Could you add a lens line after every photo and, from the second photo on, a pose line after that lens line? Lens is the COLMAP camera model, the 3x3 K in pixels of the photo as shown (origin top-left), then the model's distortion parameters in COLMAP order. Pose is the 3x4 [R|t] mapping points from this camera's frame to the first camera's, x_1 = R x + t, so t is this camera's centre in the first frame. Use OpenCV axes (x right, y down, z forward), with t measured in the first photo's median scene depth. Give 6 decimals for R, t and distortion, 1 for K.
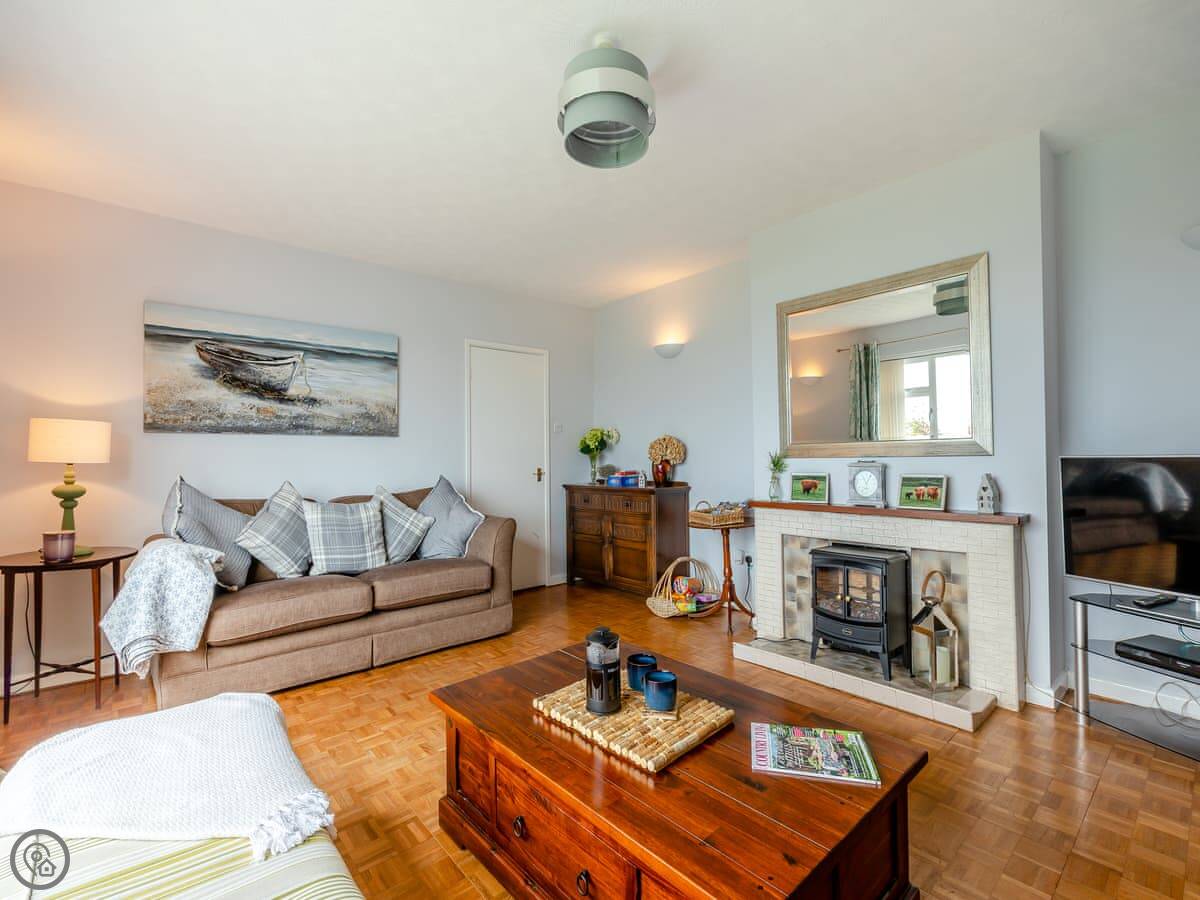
lens RADIAL K [[556.7, 0, 591.8], [0, 556.7, 453.6], [0, 0, 1]] dist [0.002780, -0.000041]
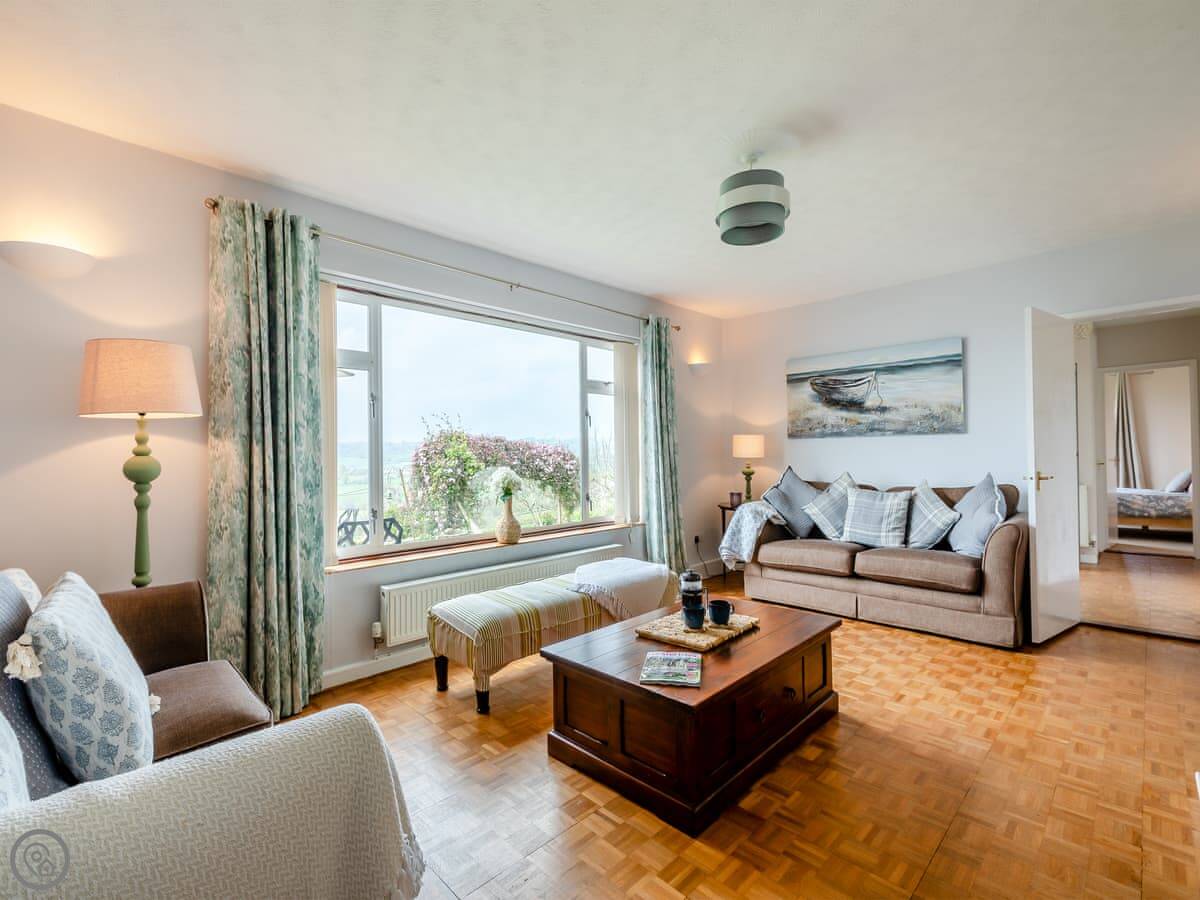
lens RADIAL K [[556.7, 0, 595.5], [0, 556.7, 456.0], [0, 0, 1]] dist [0.002780, -0.000041]
pose [[0.047259, 0.014692, -0.998775, 0.762846], [0.022238, 0.999629, 0.015757, -0.023720], [0.998635, -0.022956, 0.046915, 0.303991]]
